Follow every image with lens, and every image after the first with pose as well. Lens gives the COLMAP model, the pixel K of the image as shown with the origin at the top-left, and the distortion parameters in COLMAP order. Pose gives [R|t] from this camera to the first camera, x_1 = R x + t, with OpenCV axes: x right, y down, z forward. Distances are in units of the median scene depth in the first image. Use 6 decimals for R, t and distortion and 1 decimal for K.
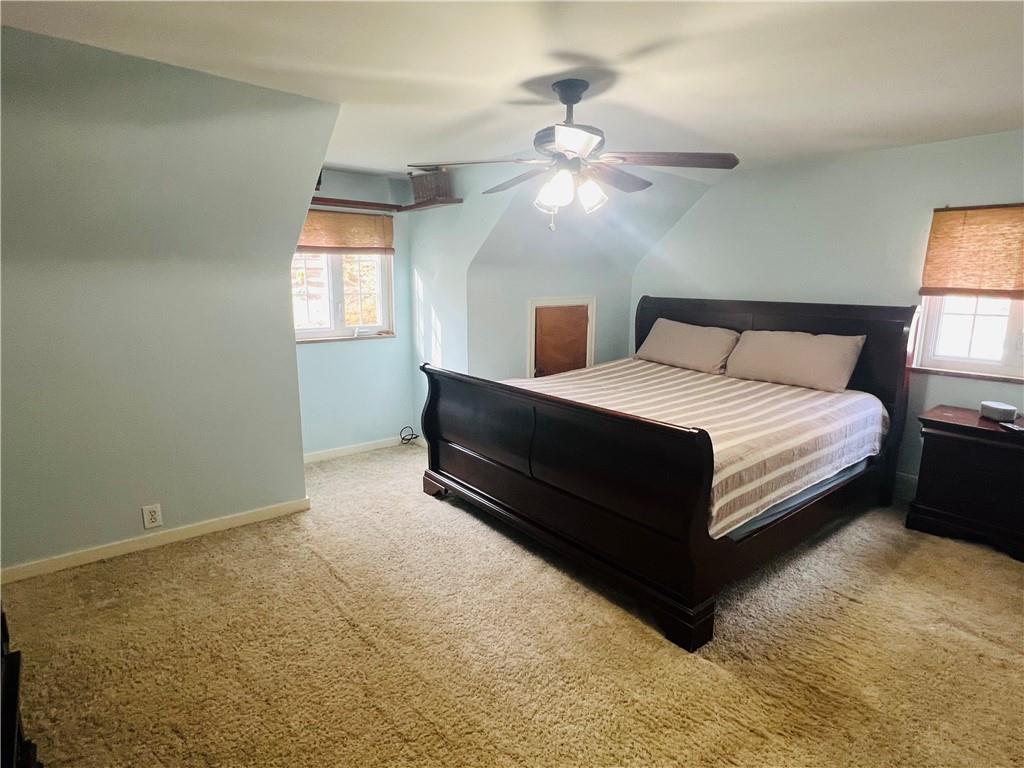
lens RADIAL K [[553.8, 0, 512.0], [0, 553.8, 384.0], [0, 0, 1]] dist [0.002607, 0.000184]
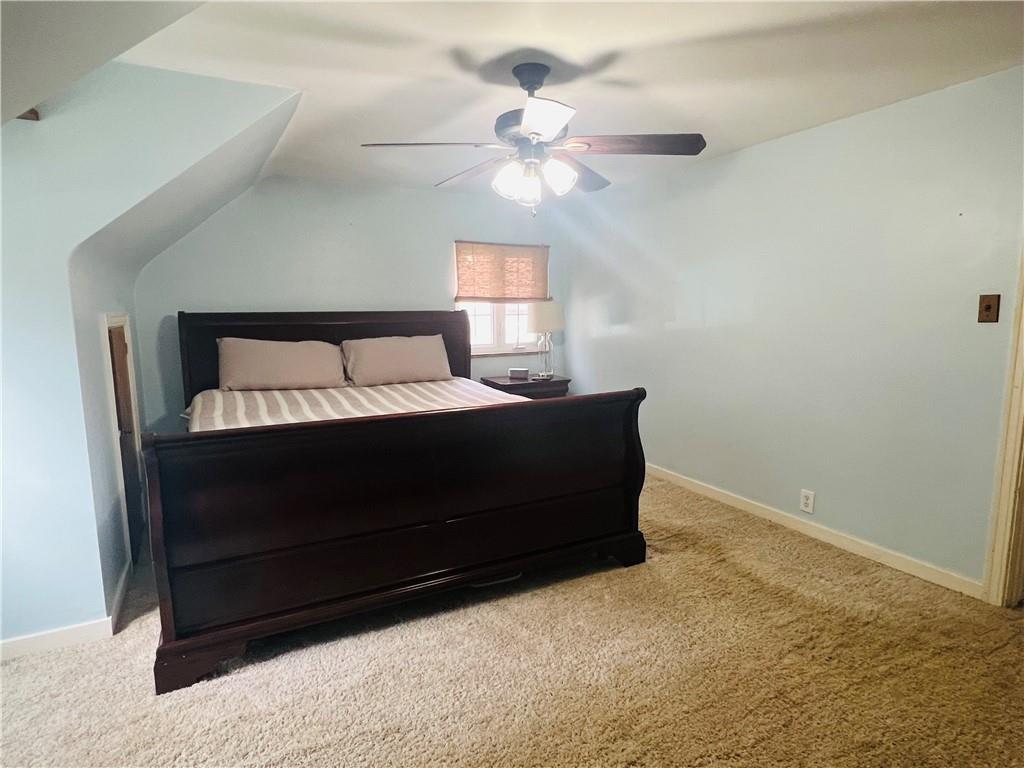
lens RADIAL K [[558.8, 0, 512.0], [0, 558.8, 384.0], [0, 0, 1]] dist [0.002334, 0.000094]
pose [[0.196469, -0.138443, 0.970687, -0.704153], [0.196777, 0.975408, 0.099288, -0.084014], [-0.960562, 0.171502, 0.218880, 0.694864]]
